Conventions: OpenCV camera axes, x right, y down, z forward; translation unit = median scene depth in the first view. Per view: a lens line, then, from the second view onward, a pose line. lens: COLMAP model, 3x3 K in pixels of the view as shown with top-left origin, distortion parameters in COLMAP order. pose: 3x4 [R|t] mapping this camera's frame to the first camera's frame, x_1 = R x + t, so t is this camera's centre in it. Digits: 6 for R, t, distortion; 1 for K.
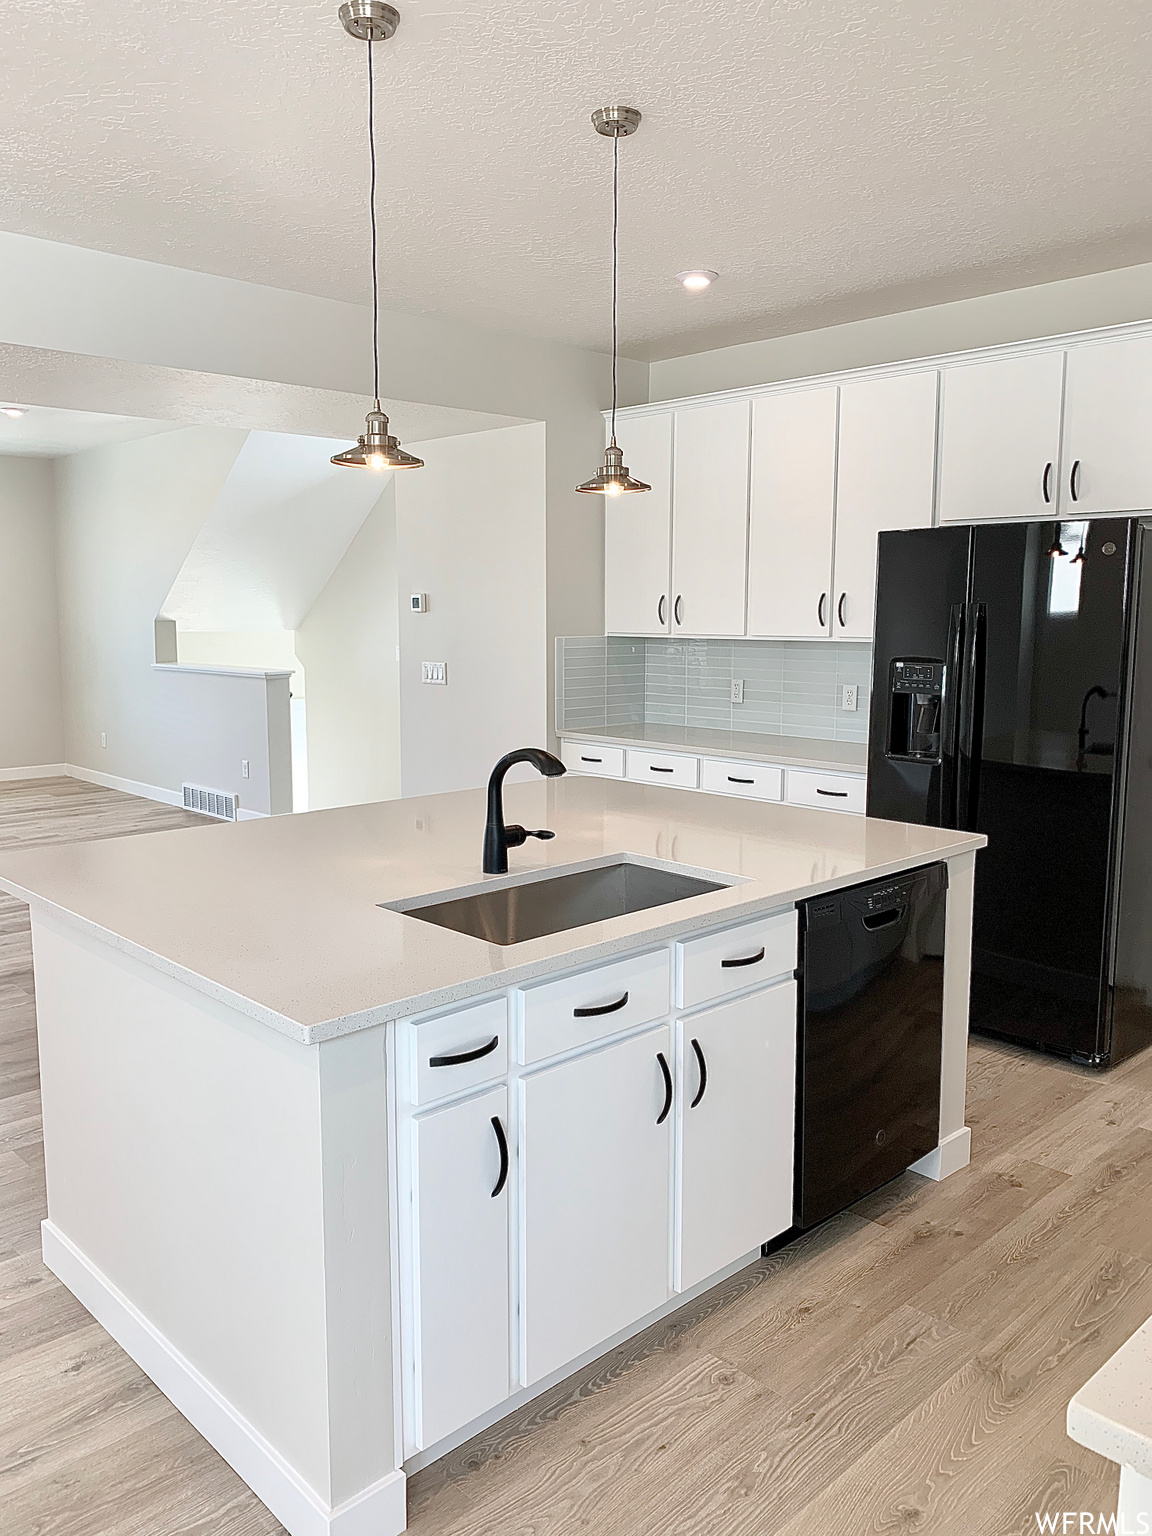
lens RADIAL K [[1182.3, 0, 588.8], [0, 1182.3, 759.6], [0, 0, 1]] dist [0.006983, -0.003094]
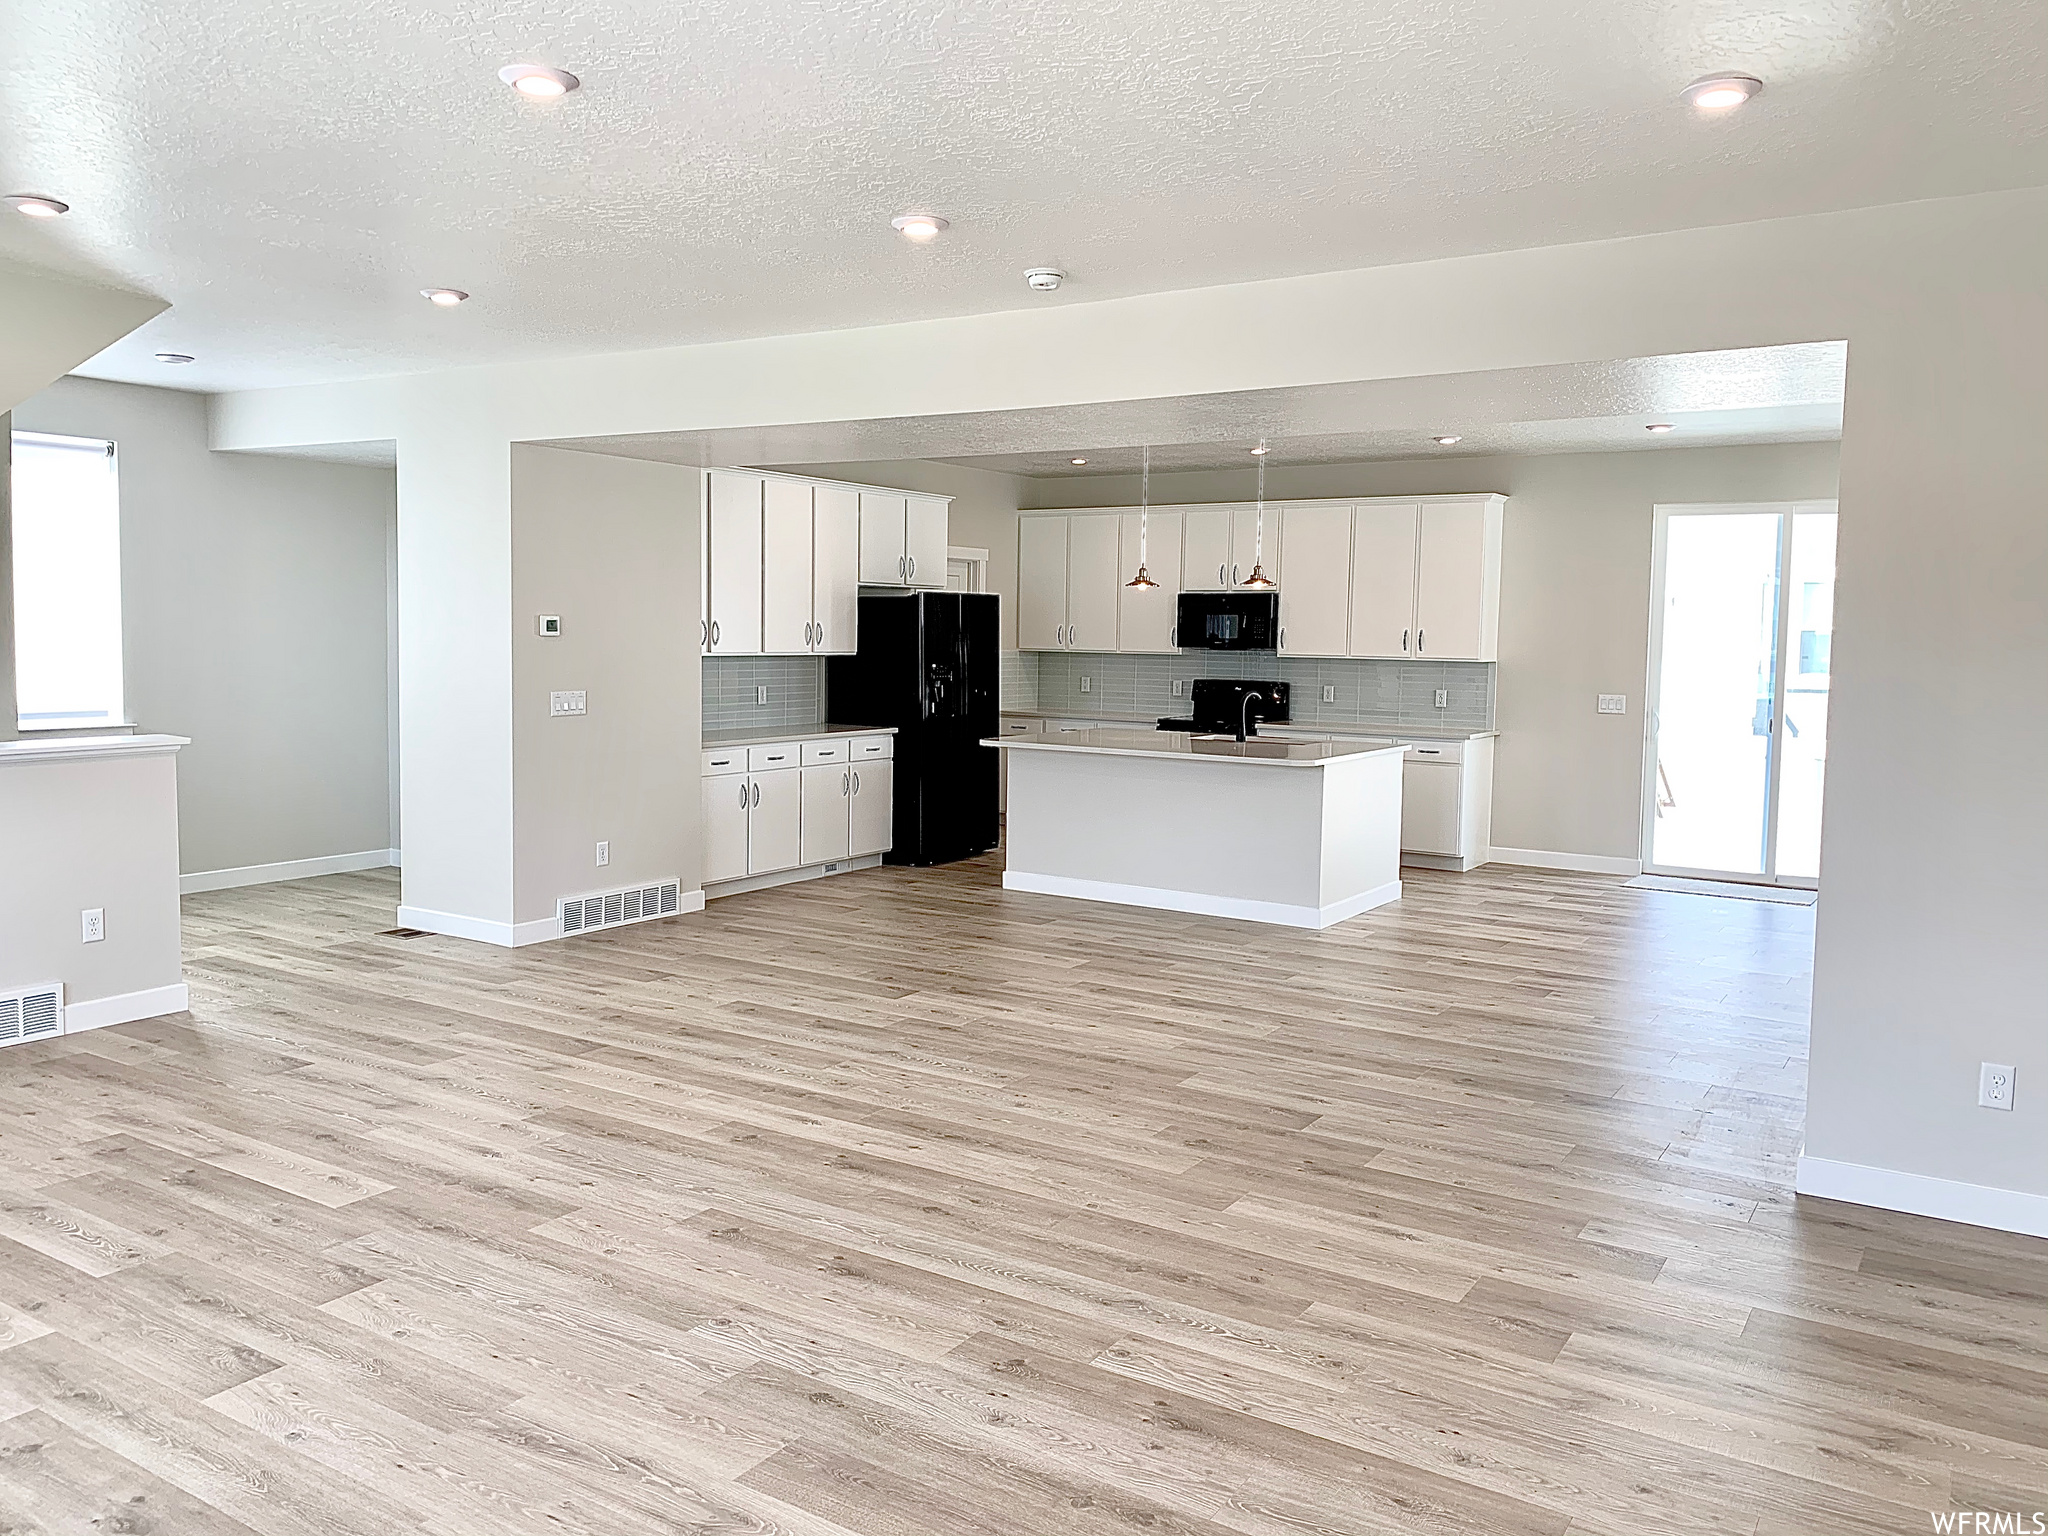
lens RADIAL K [[1519.8, 0, 1018.5], [0, 1519.8, 716.7], [0, 0, 1]] dist [0.001531, -0.007976]
pose [[-0.210875, -0.066673, 0.975237, -1.066487], [0.106811, 0.990126, 0.090787, -0.105834], [-0.971660, 0.123310, -0.201671, 0.727056]]
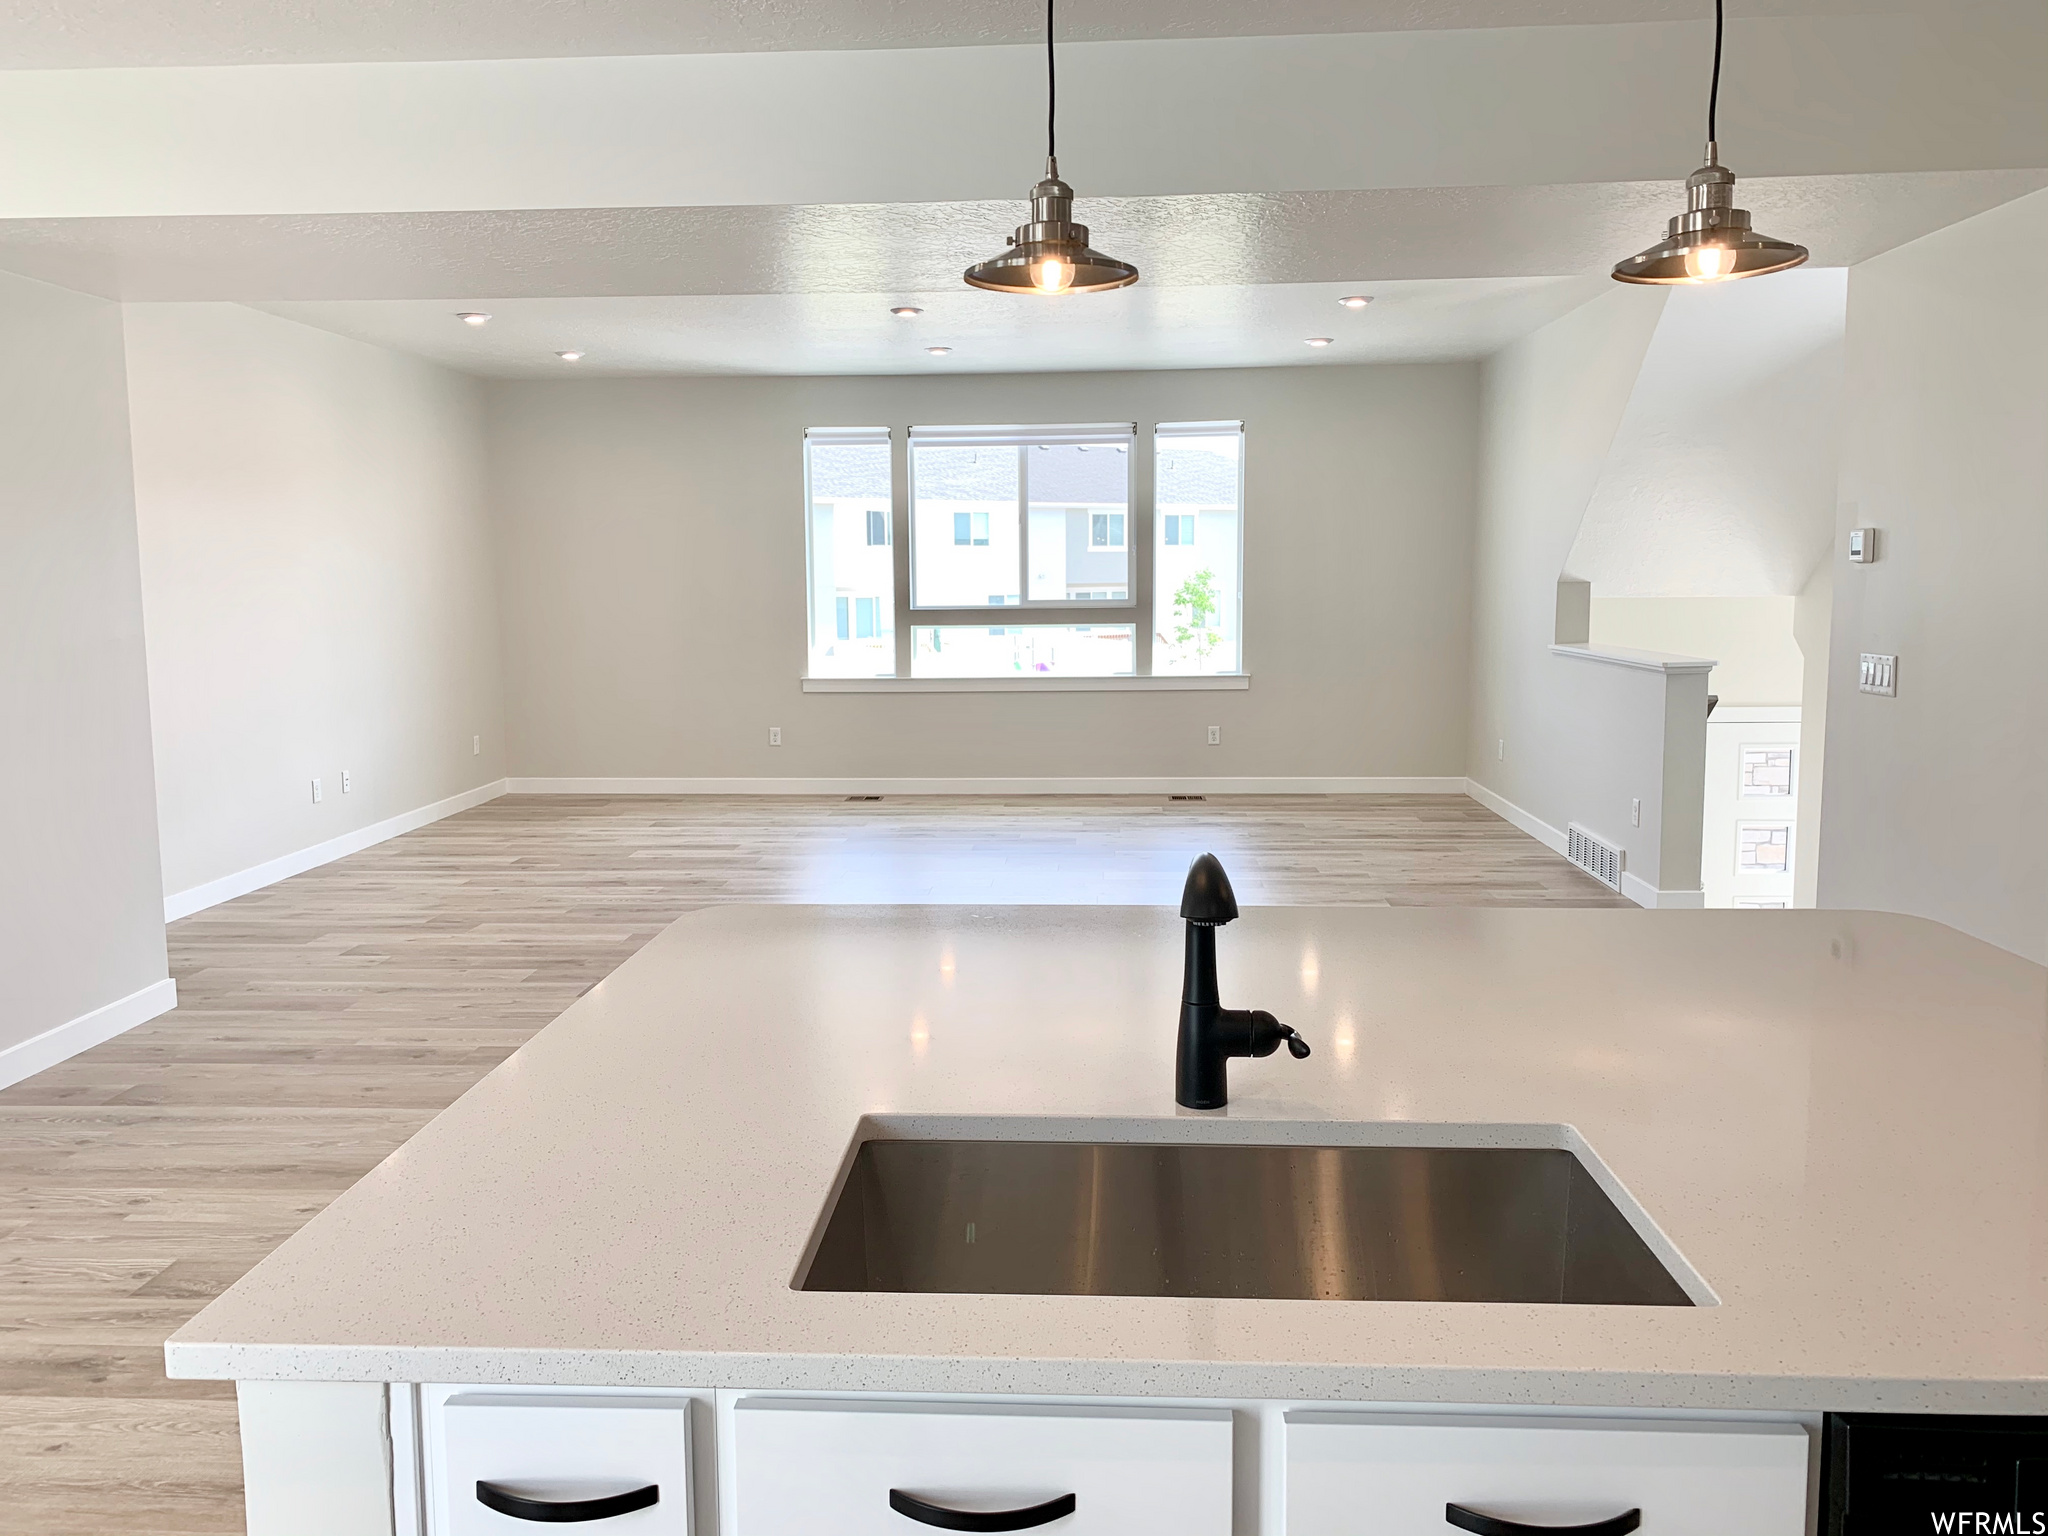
lens RADIAL K [[1576.4, 0, 1018.7], [0, 1576.4, 741.5], [0, 0, 1]] dist [0.006983, -0.003094]
pose [[0.668999, 0.070087, -0.739952, 0.118418], [-0.081968, 0.996429, 0.020272, -0.020193], [0.738730, 0.047090, 0.672355, 0.181672]]
